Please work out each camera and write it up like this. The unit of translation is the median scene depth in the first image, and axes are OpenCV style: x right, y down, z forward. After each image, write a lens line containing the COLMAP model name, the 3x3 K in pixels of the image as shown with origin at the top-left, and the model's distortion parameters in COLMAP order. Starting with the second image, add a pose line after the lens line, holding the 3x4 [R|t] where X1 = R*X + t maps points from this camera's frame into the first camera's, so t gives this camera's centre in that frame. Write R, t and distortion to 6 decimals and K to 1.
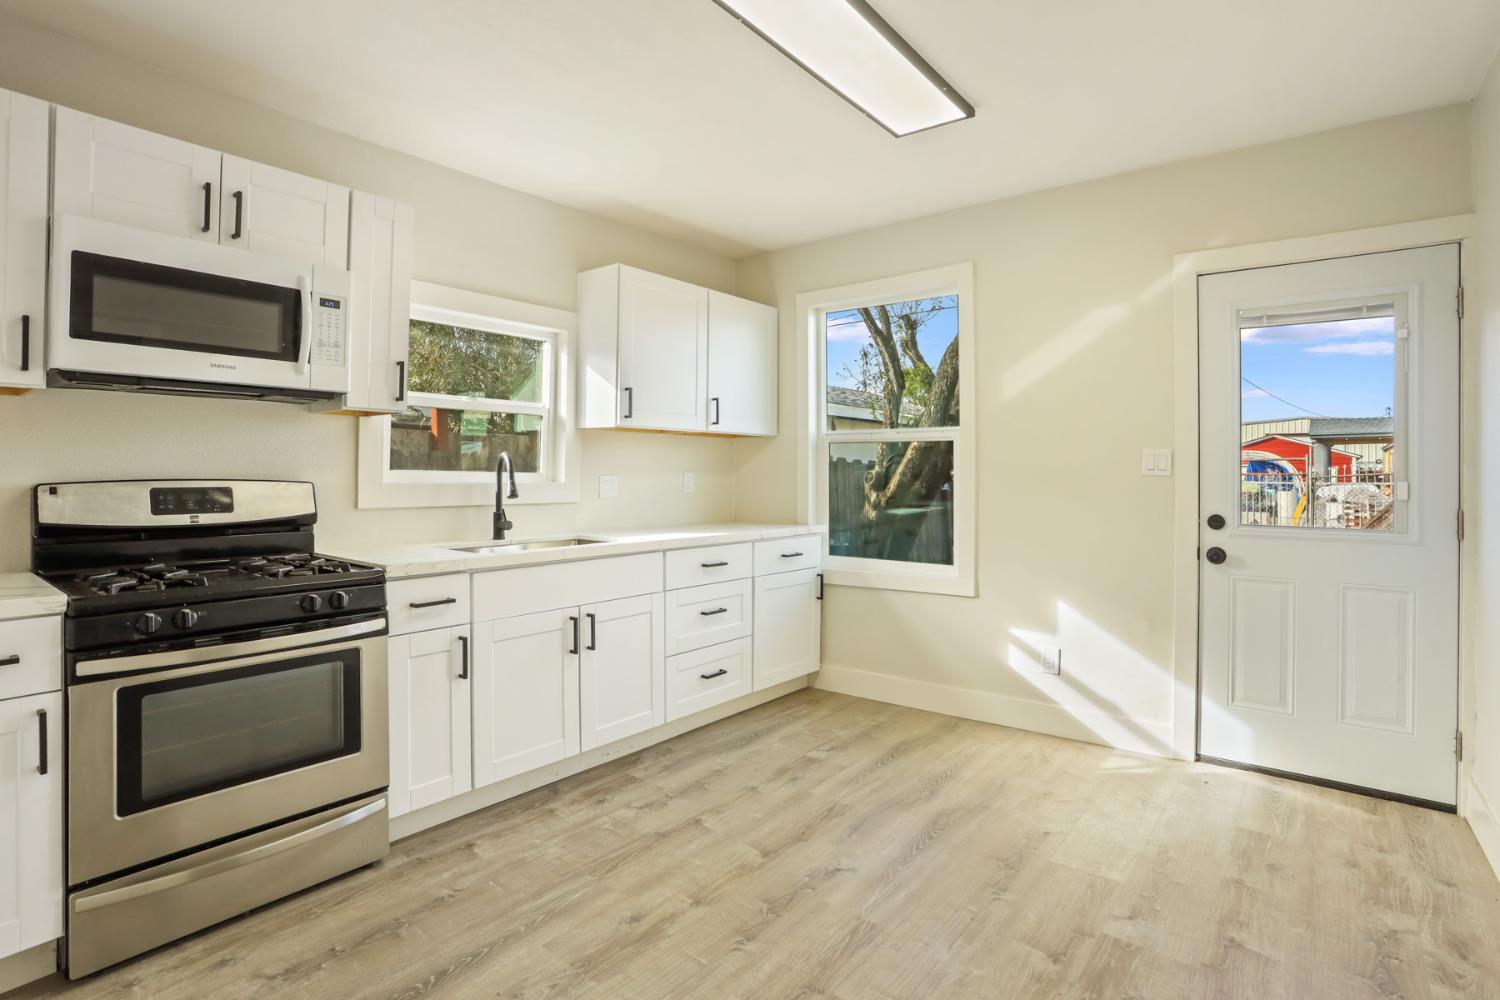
lens RADIAL K [[747.1, 0, 747.7], [0, 747.1, 467.1], [0, 0, 1]] dist [-0.033580, 0.000496]
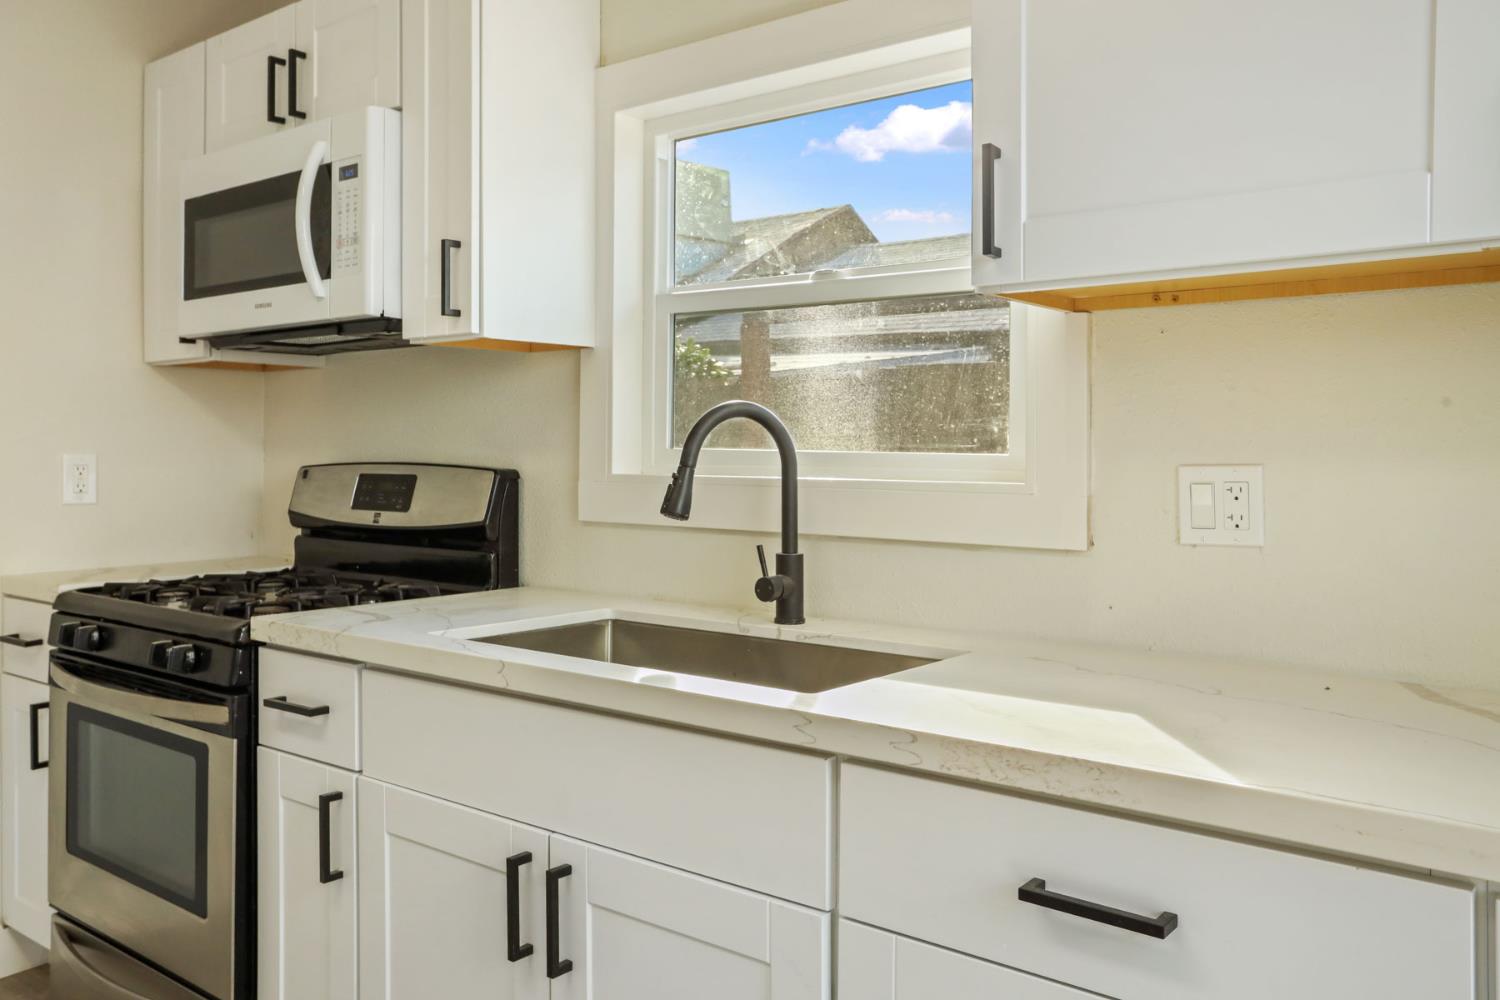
lens RADIAL K [[1221.7, 0, 750.7], [0, 1221.7, 447.0], [0, 0, 1]] dist [-0.000728, 0.000500]
pose [[-0.020086, -0.004704, -0.999787, 0.419814], [0.009338, 0.999944, -0.004892, 0.010343], [0.999755, -0.009434, -0.020041, 1.336313]]
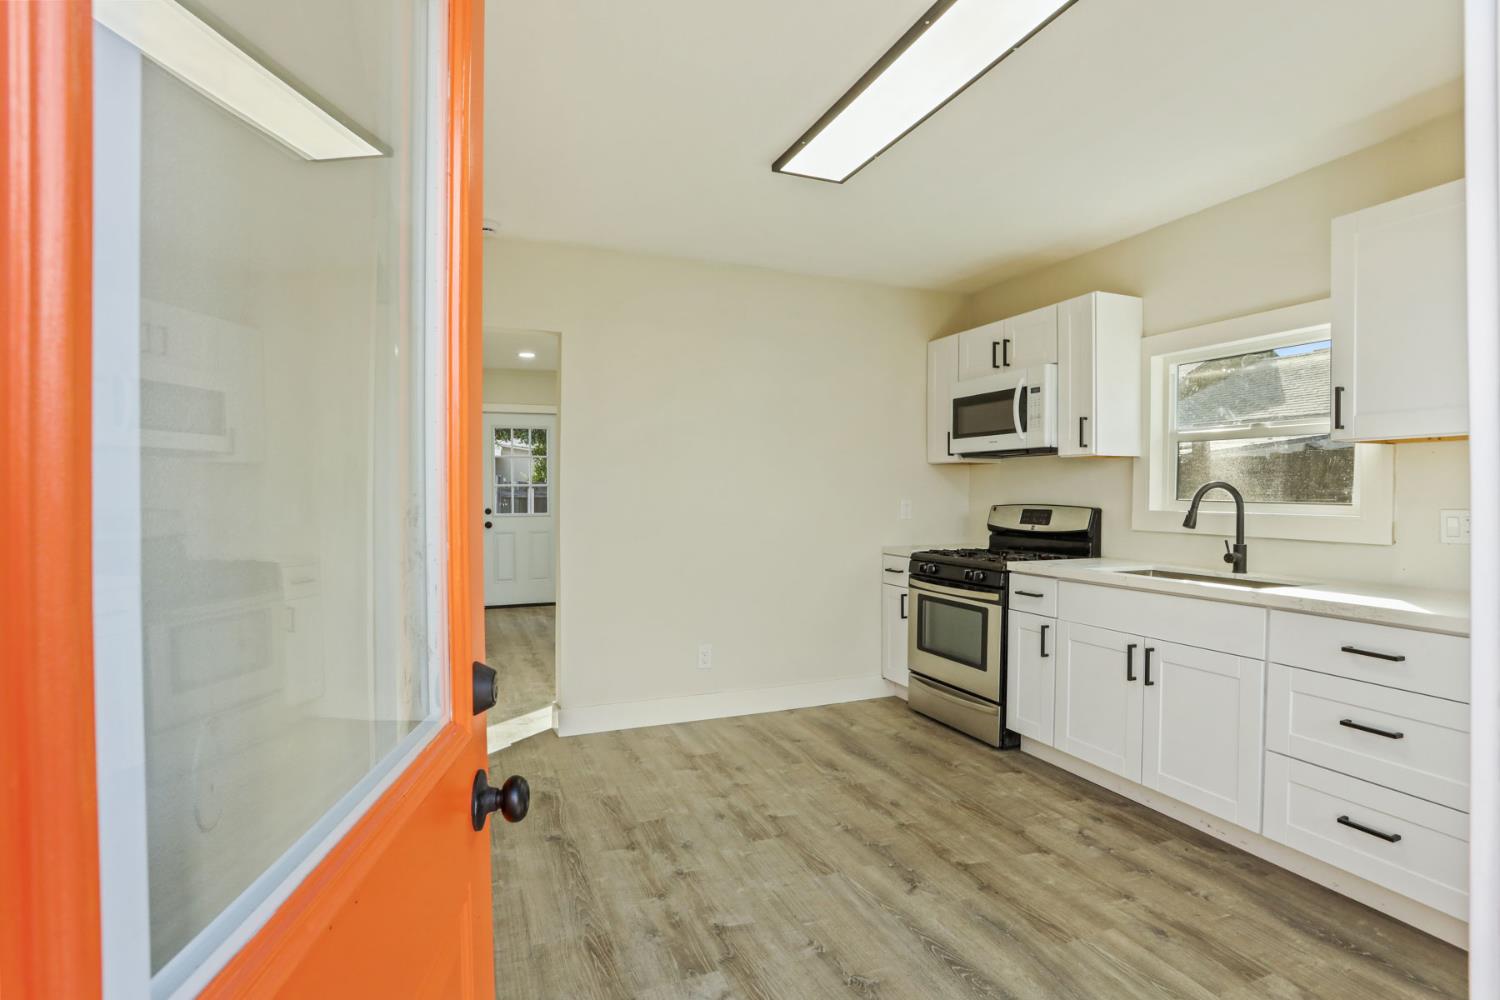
lens RADIAL K [[774.9, 0, 750.0], [0, 774.9, 504.6], [0, 0, 1]] dist [-0.034591, 0.026110]
pose [[-0.493277, 0.009573, -0.869820, 1.110861], [0.005422, 0.999954, 0.007931, -0.000759], [0.869855, -0.000804, -0.493306, 1.264042]]
